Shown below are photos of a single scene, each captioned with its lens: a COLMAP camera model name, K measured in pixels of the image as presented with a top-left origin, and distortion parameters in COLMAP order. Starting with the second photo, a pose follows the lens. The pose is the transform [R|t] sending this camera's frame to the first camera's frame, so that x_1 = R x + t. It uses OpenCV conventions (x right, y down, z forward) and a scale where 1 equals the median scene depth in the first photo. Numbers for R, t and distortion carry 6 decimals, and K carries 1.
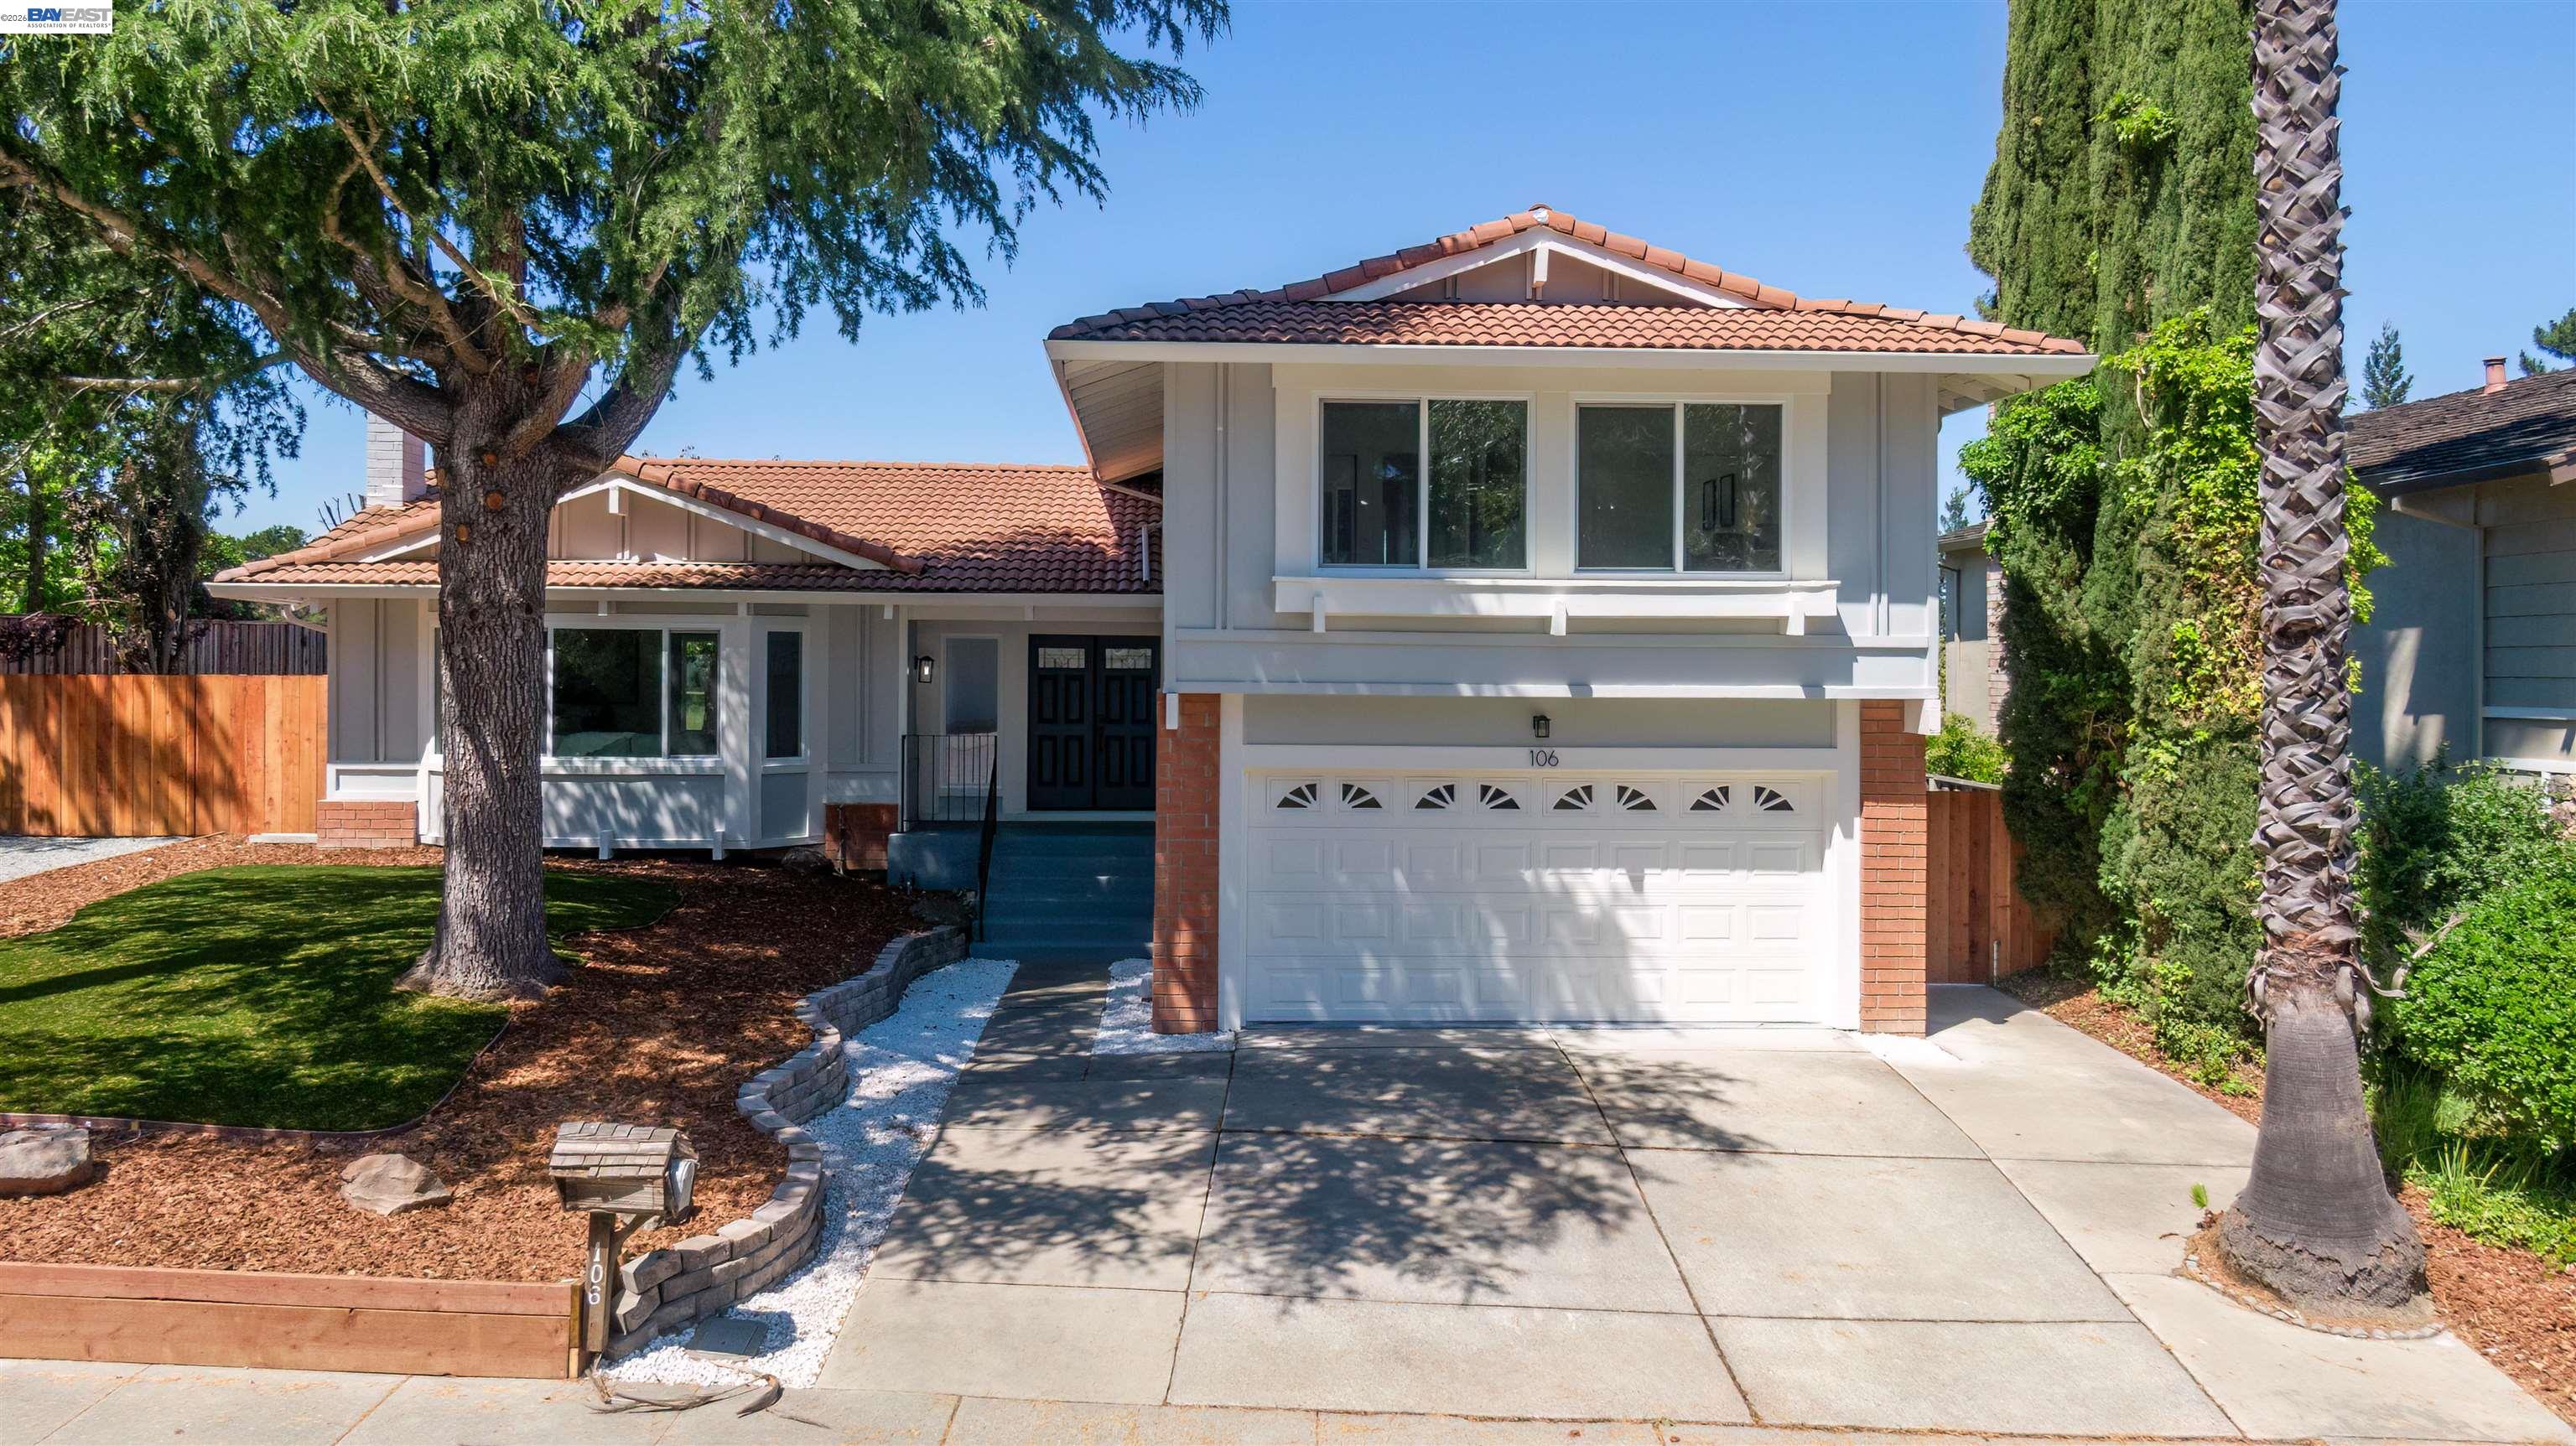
lens RADIAL K [[1841.8, 0, 1288.0], [0, 1841.8, 723.0], [0, 0, 1]] dist [0.005640, -0.018426]
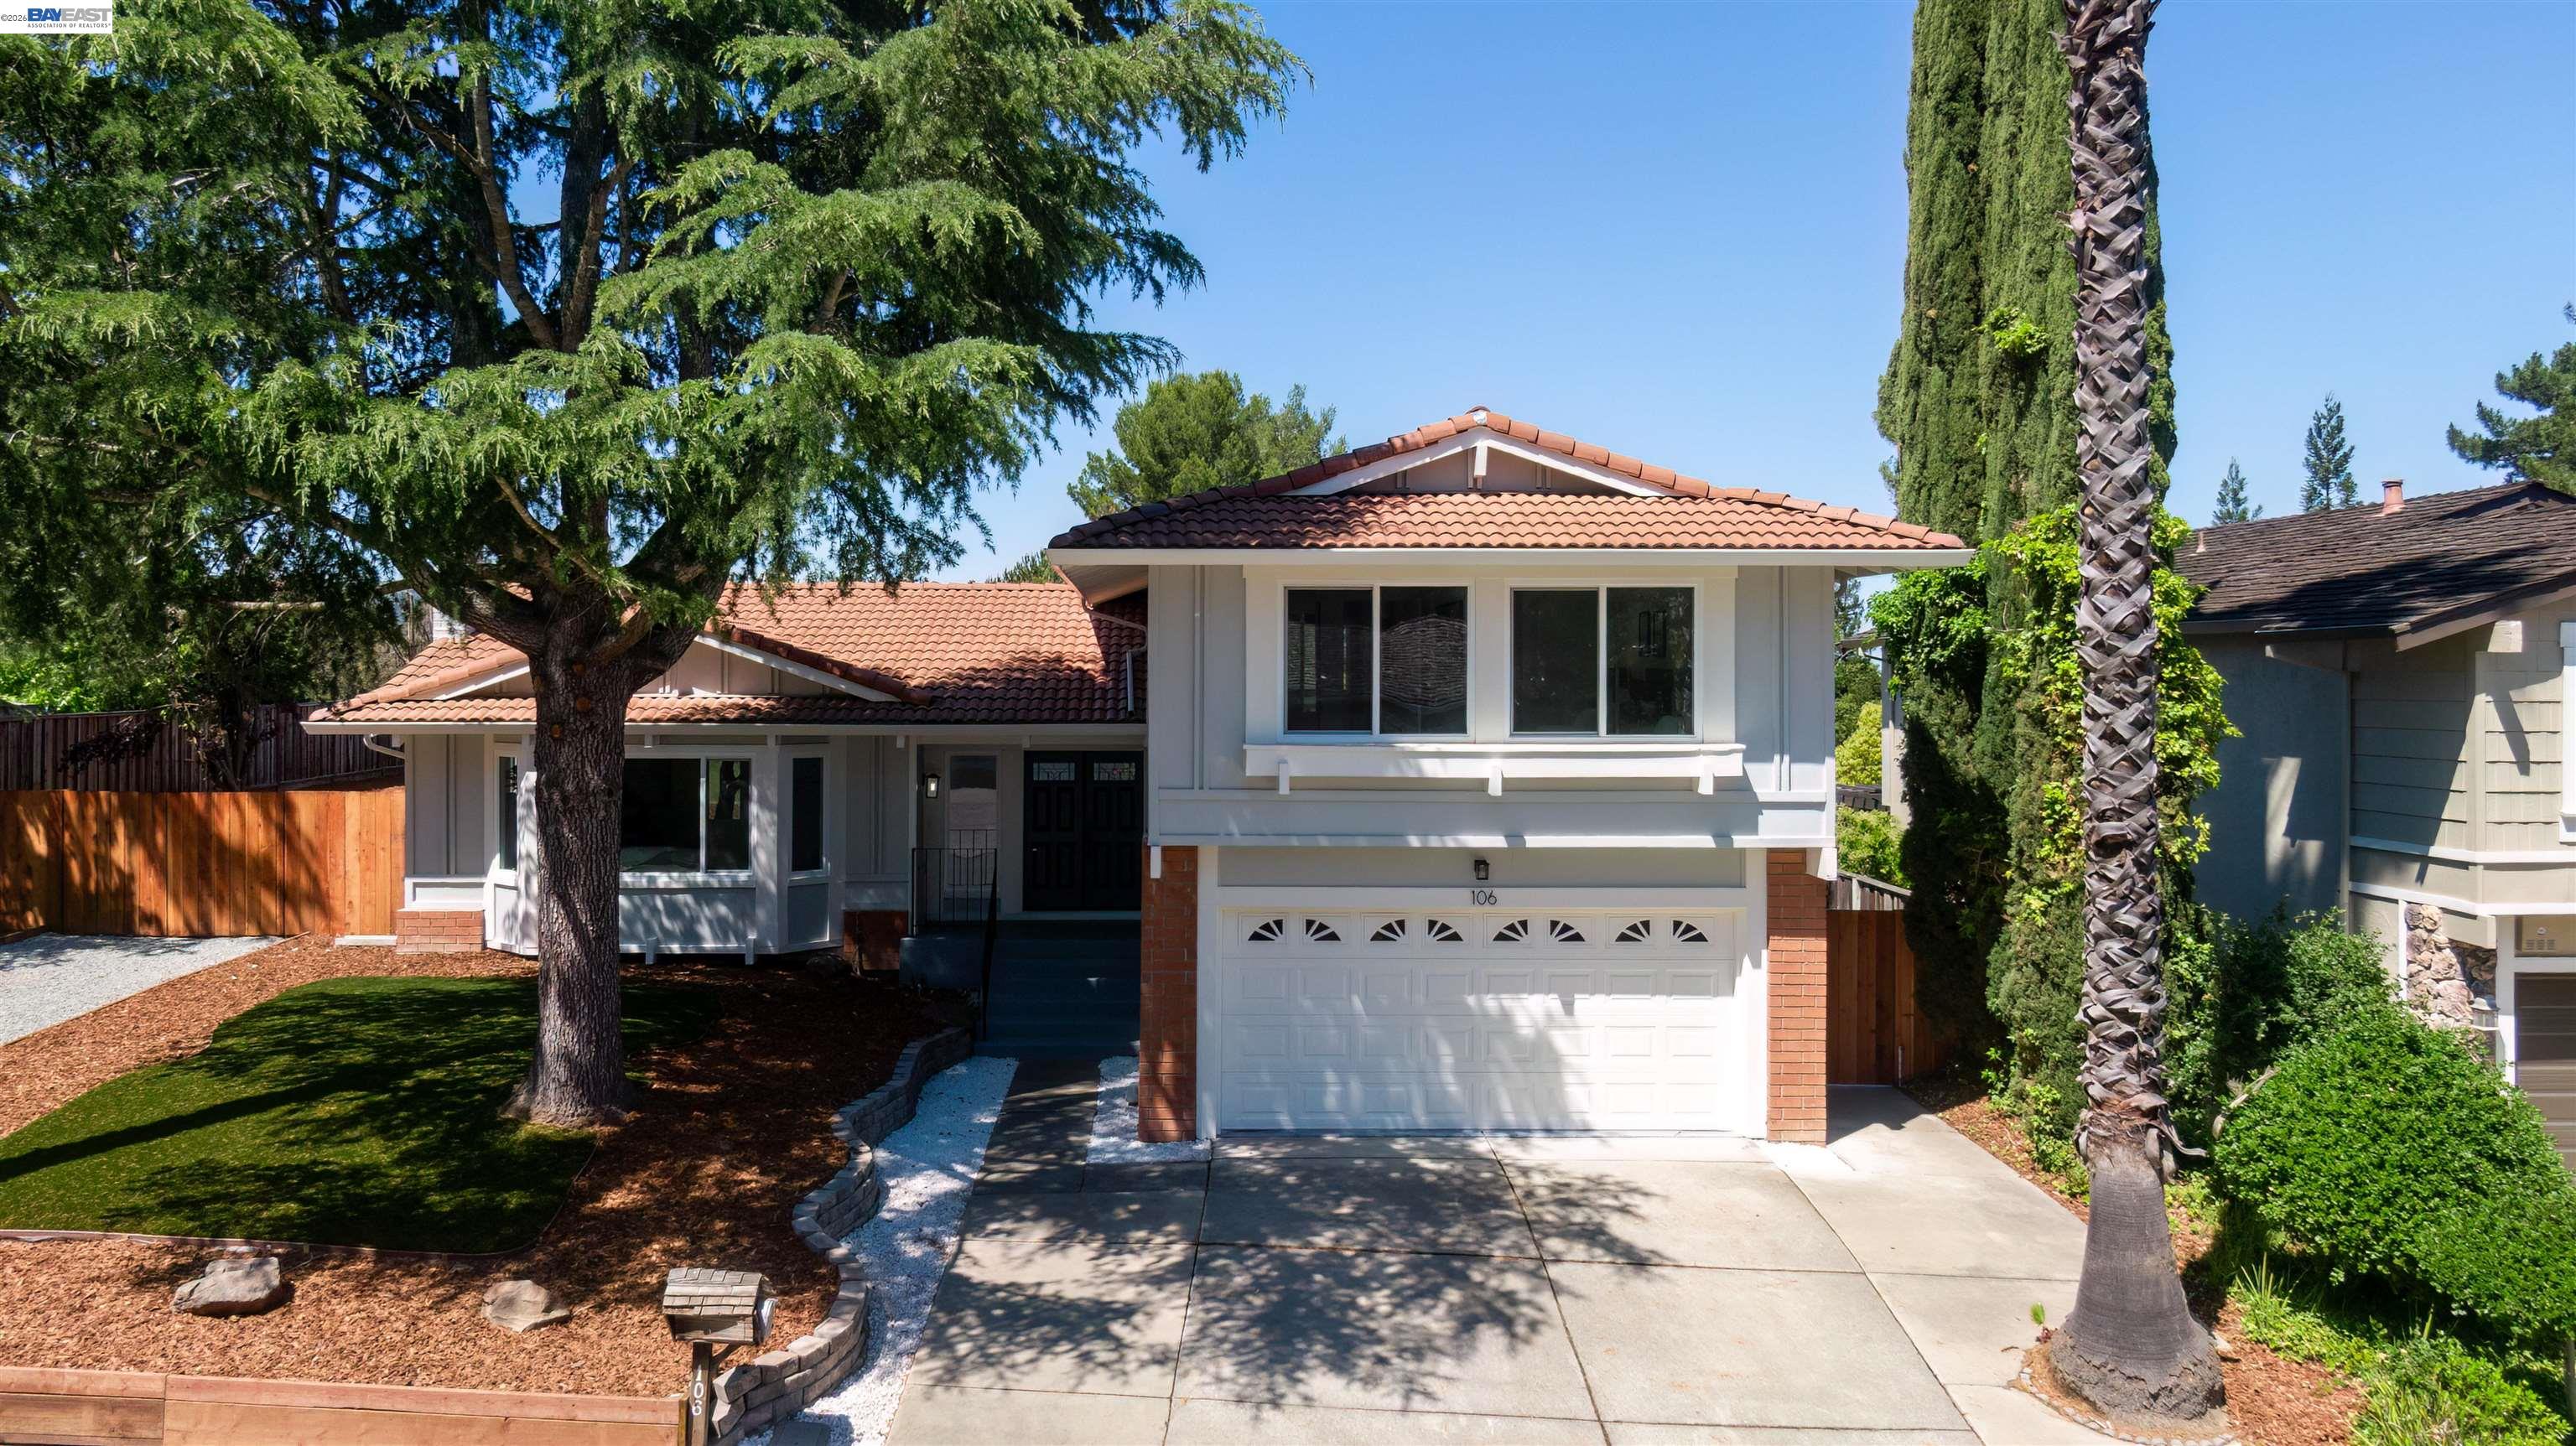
lens RADIAL K [[1855.2, 0, 1206.3], [0, 1855.2, 719.7], [0, 0, 1]] dist [0.009871, -0.024416]
pose [[0.999488, -0.001406, -0.031980, 0.005306], [0.001526, 0.999992, 0.003740, -0.098835], [0.031974, -0.003787, 0.999482, -0.150664]]
